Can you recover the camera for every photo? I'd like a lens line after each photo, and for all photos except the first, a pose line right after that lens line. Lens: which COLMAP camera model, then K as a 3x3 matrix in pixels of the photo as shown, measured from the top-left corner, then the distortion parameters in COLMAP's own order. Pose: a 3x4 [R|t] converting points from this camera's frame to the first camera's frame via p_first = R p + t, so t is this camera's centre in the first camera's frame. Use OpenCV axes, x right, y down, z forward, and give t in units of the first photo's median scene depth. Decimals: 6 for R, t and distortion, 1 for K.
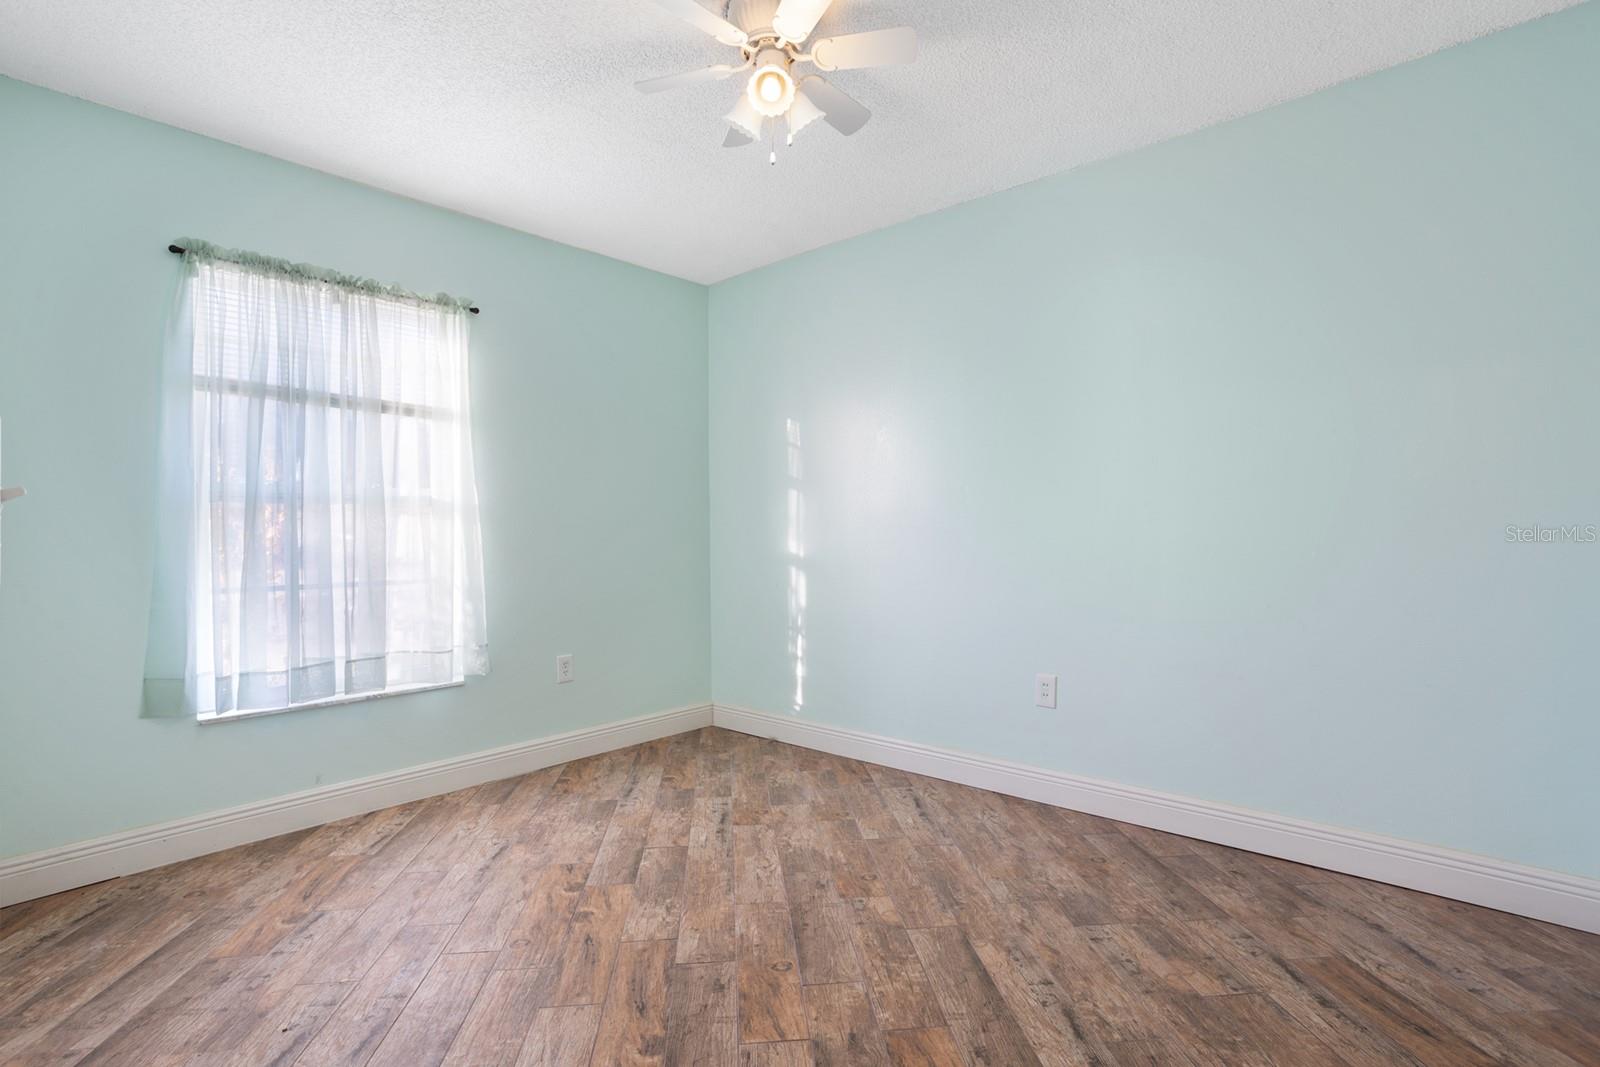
lens RADIAL K [[777.0, 0, 797.0], [0, 777.0, 527.6], [0, 0, 1]] dist [-0.052003, 0.031856]
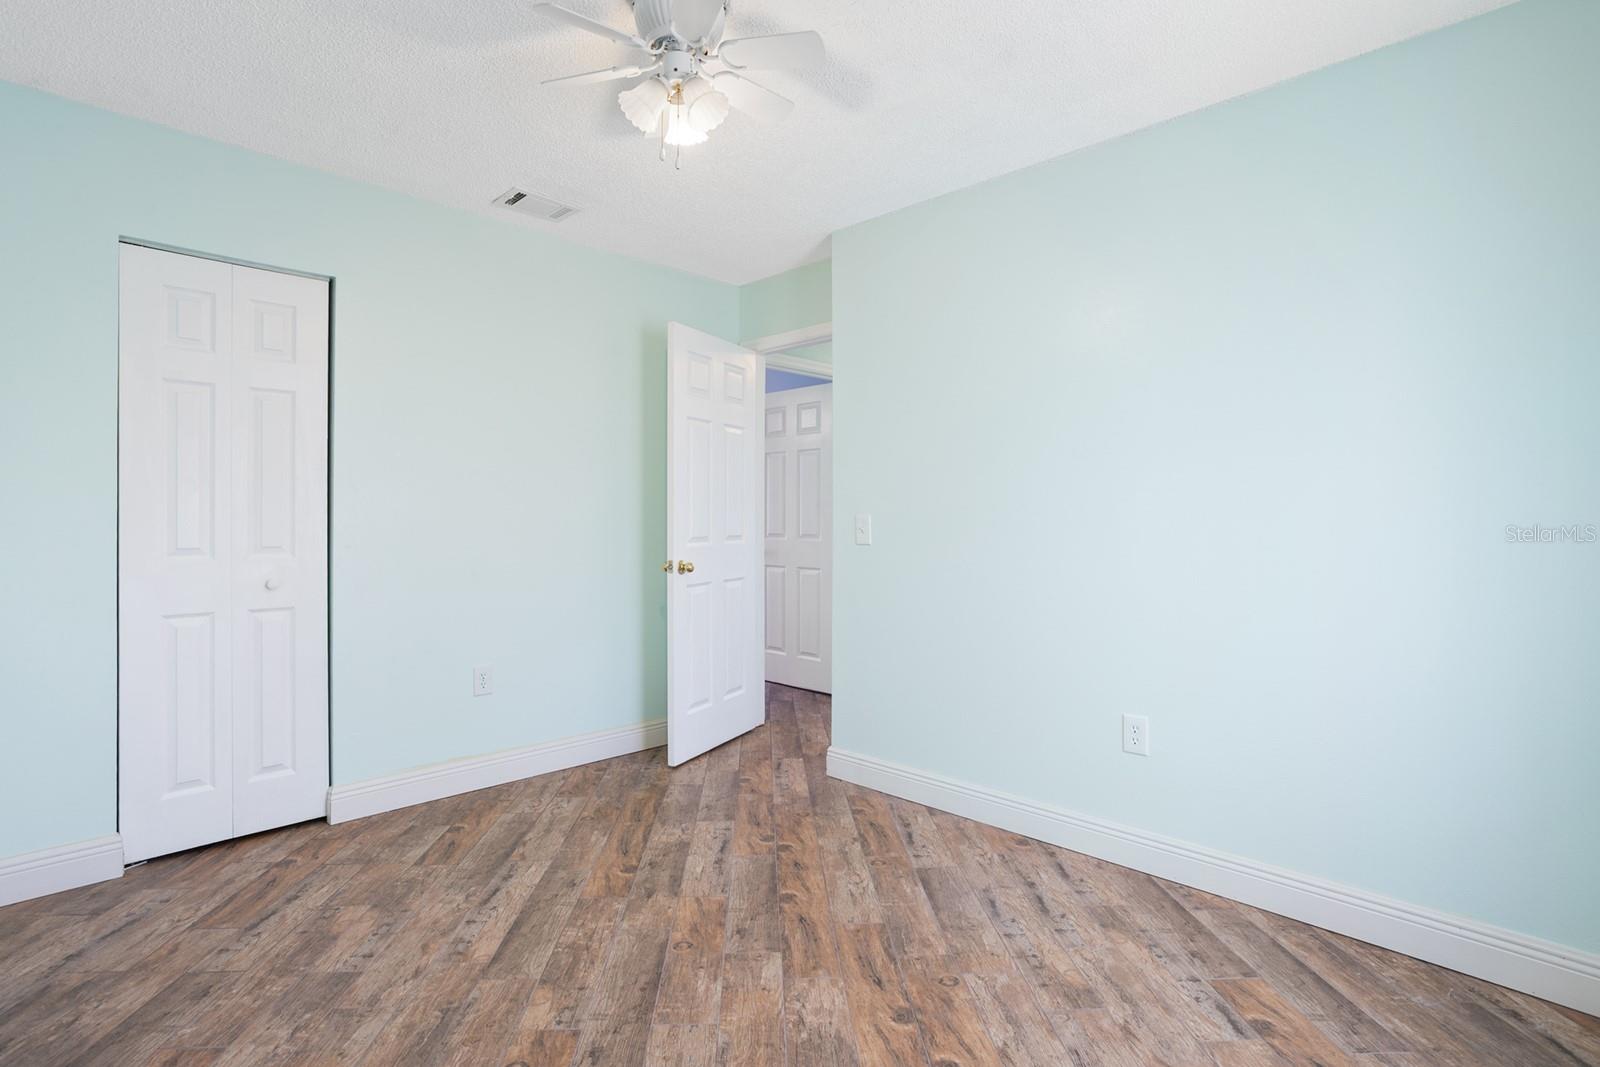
lens RADIAL K [[777.0, 0, 797.0], [0, 777.0, 527.6], [0, 0, 1]] dist [-0.052003, 0.031856]
pose [[-0.999045, 0.008276, 0.042902, -0.234316], [0.008537, 0.999946, 0.005902, -0.028157], [-0.042851, 0.006263, -0.999062, 2.087303]]
